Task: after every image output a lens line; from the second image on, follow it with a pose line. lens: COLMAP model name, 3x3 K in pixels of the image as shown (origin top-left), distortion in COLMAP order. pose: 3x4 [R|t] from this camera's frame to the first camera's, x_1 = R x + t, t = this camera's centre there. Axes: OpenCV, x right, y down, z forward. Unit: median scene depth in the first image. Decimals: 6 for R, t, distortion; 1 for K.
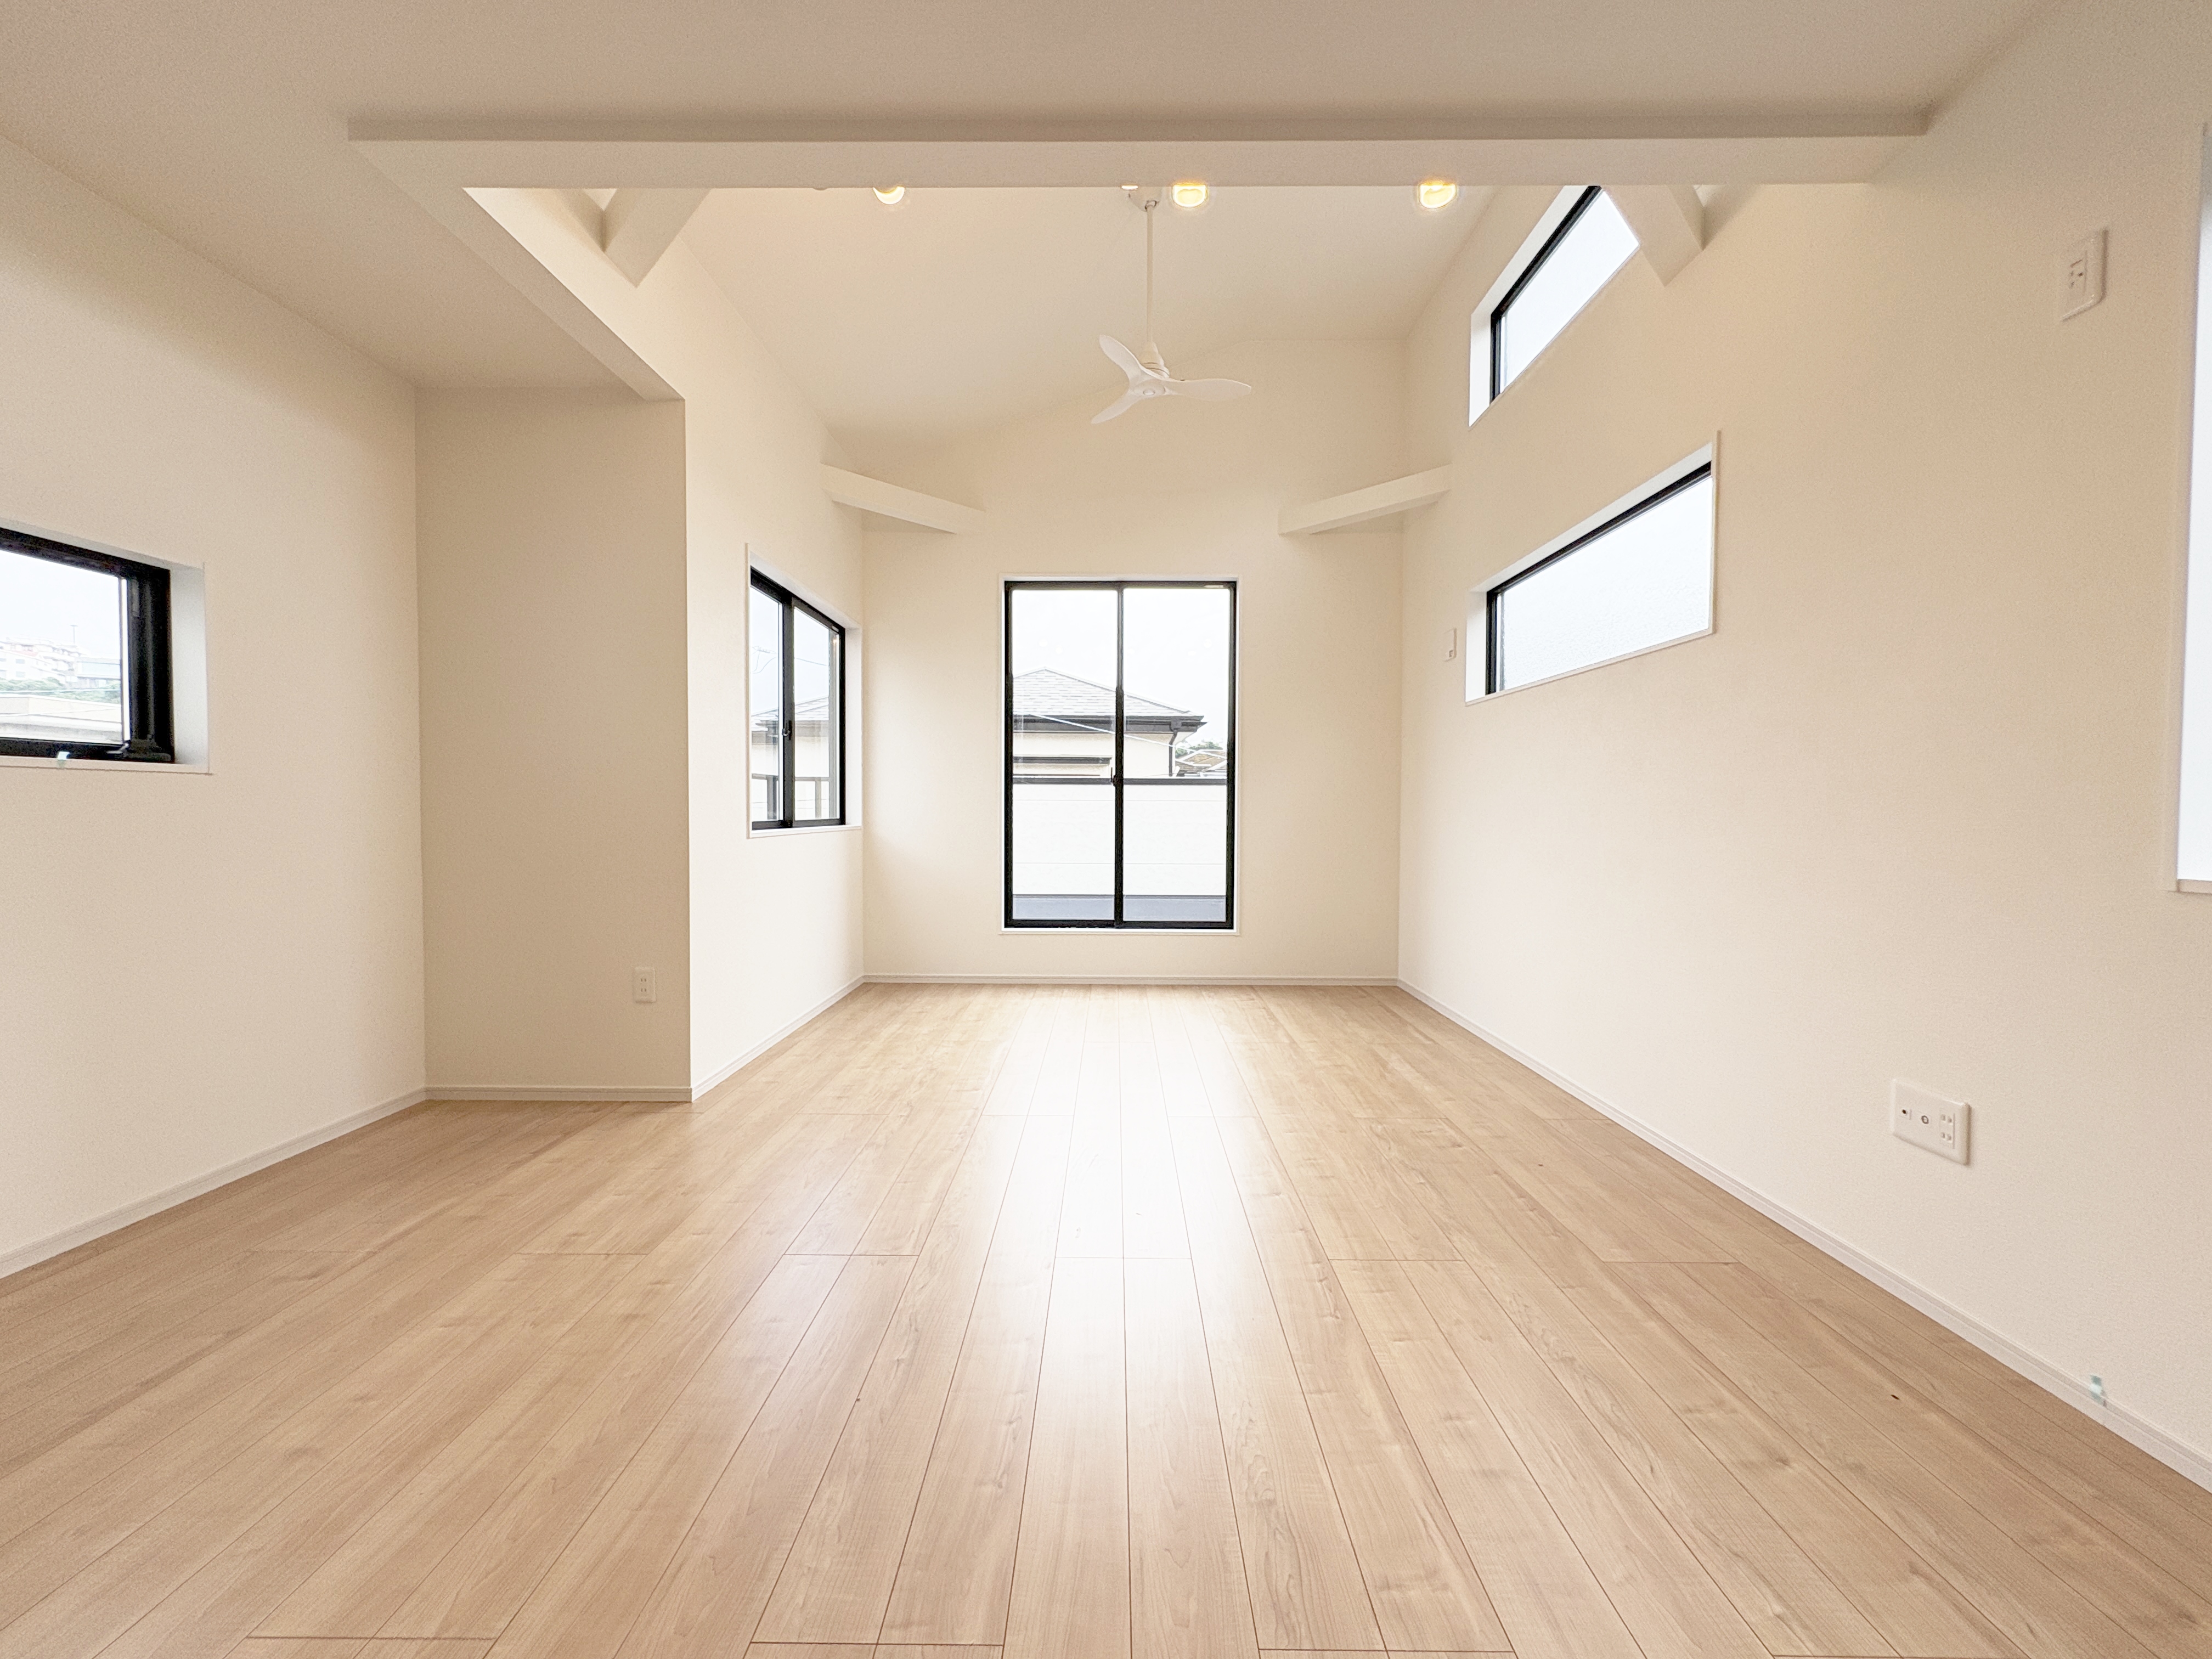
lens RADIAL K [[877.1, 0, 1102.8], [0, 877.1, 844.3], [0, 0, 1]] dist [0.001888, -0.000931]
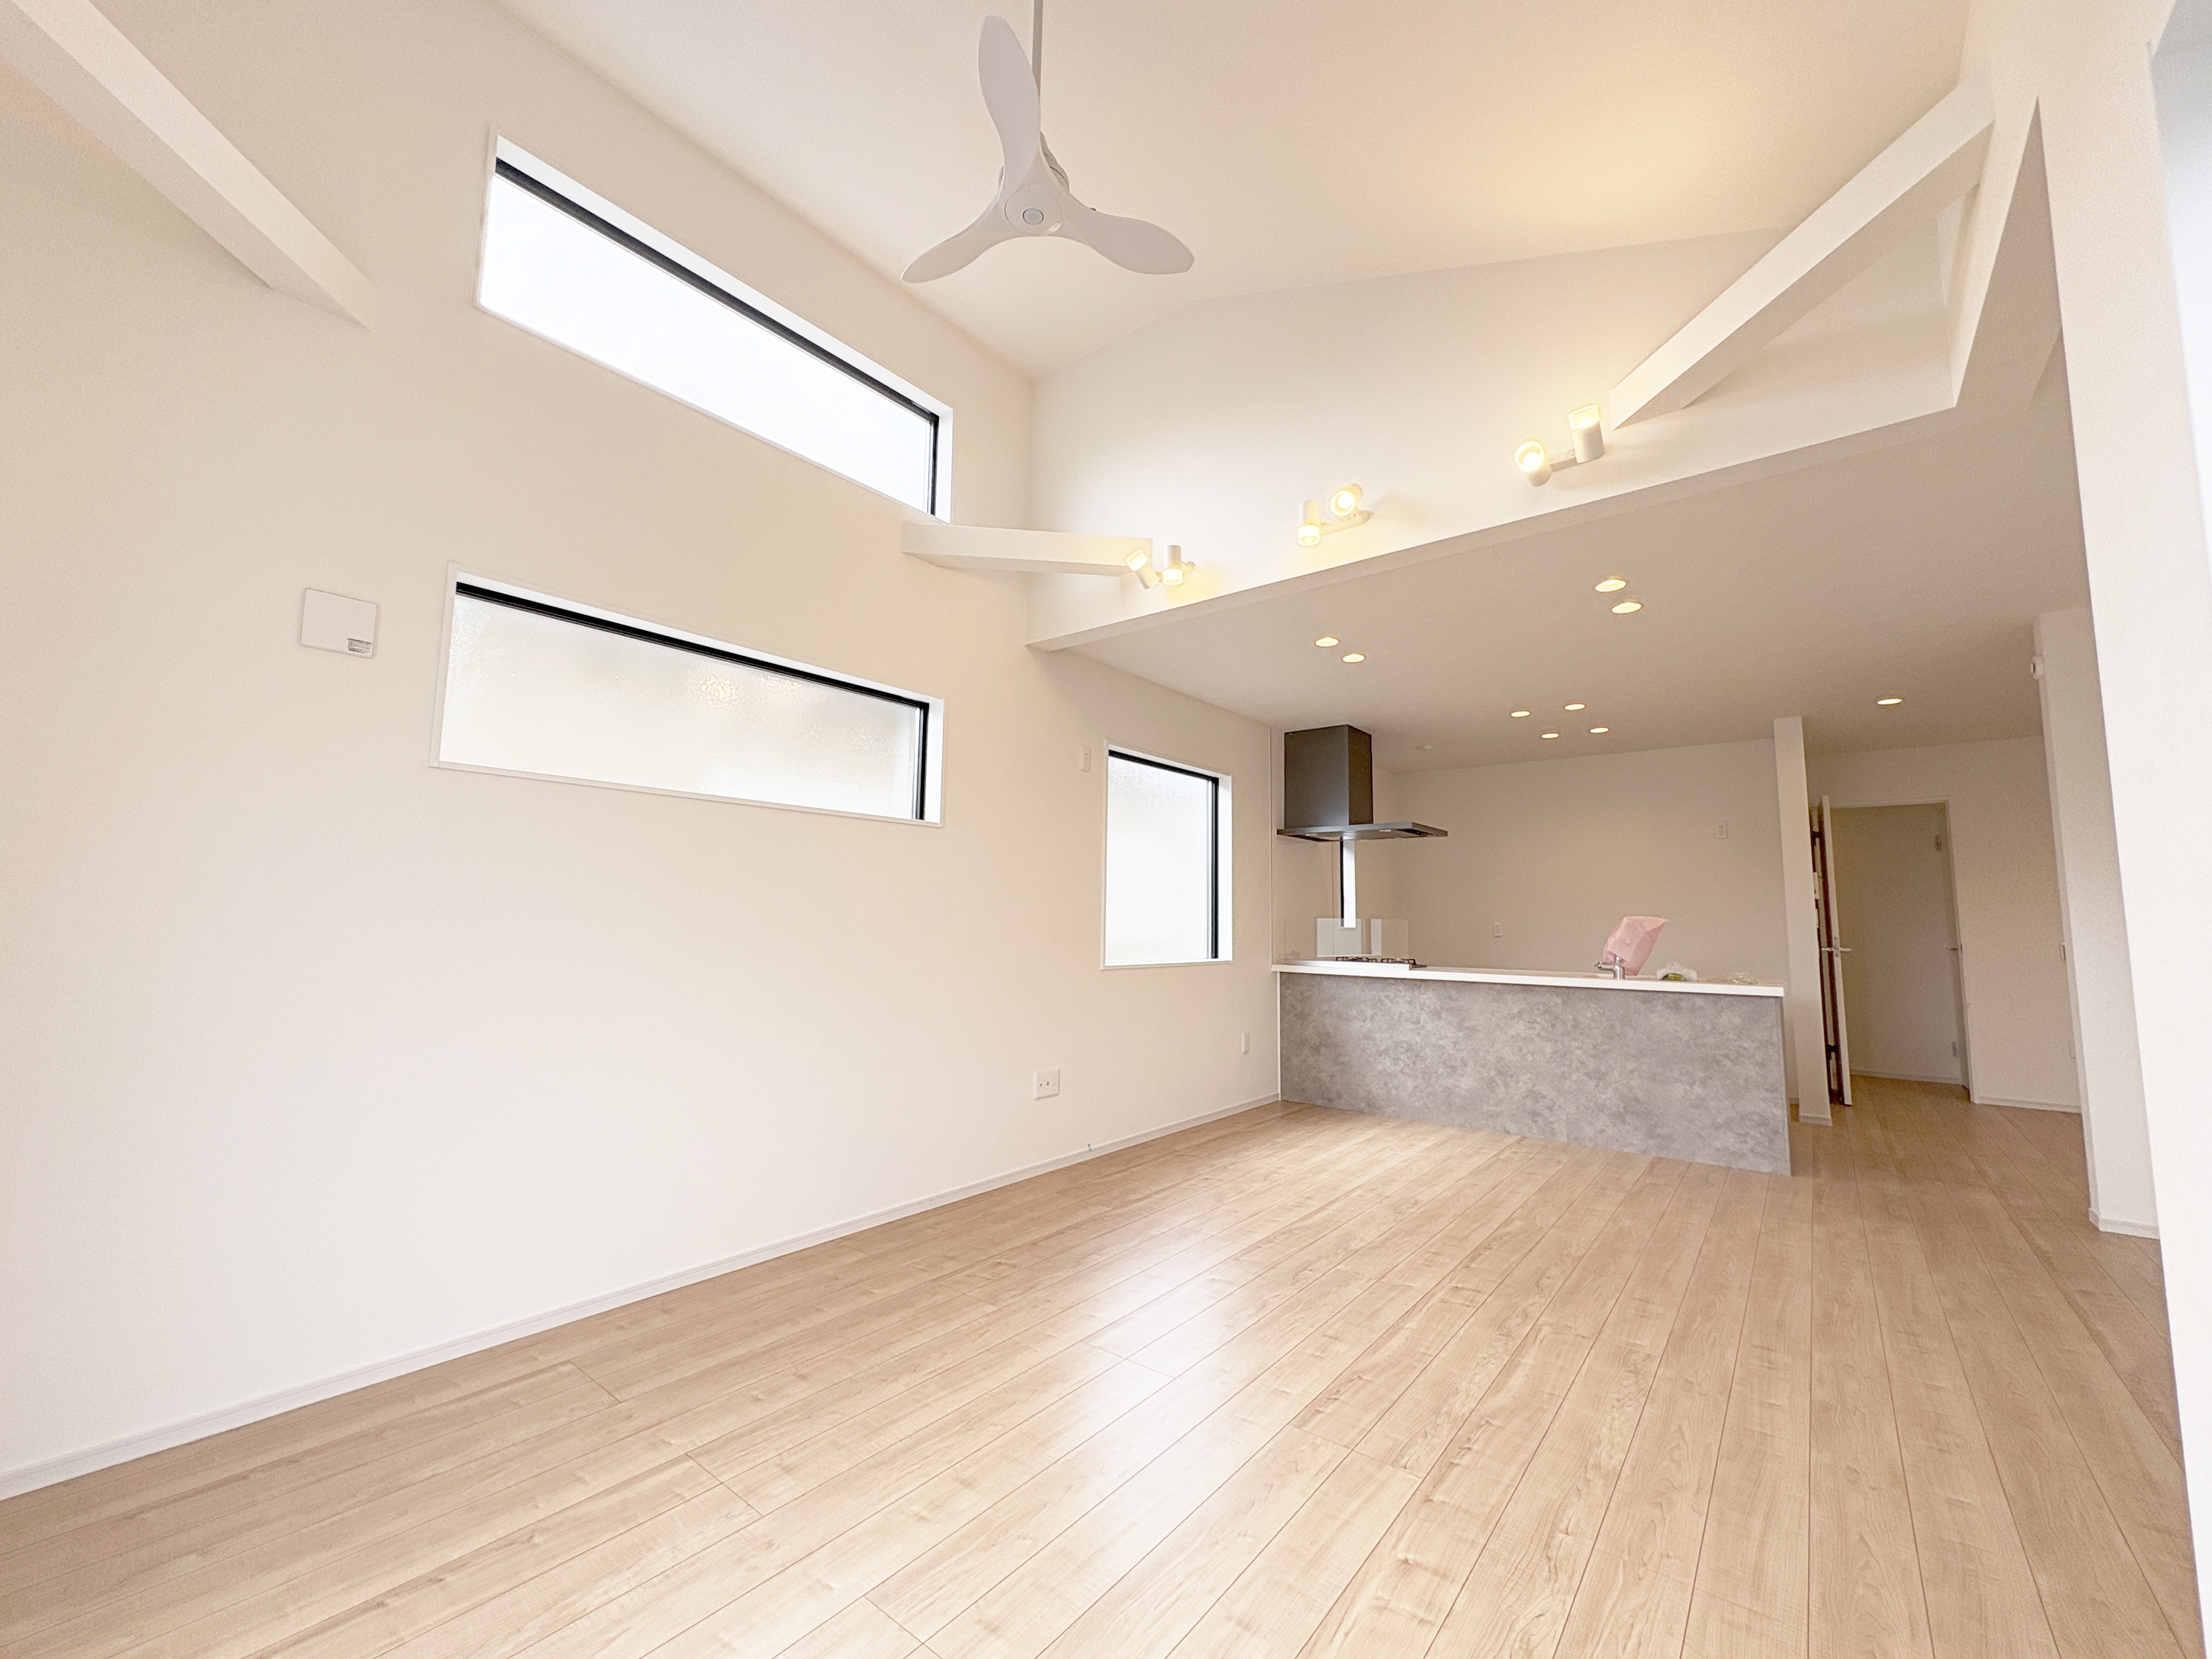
lens RADIAL K [[877.1, 0, 1110.7], [0, 877.1, 813.3], [0, 0, 1]] dist [0.001888, -0.000931]
pose [[-0.789706, 0.060260, 0.610519, -0.593914], [0.007387, 0.996026, -0.088756, -0.169967], [-0.613441, -0.065581, -0.787013, 2.657324]]
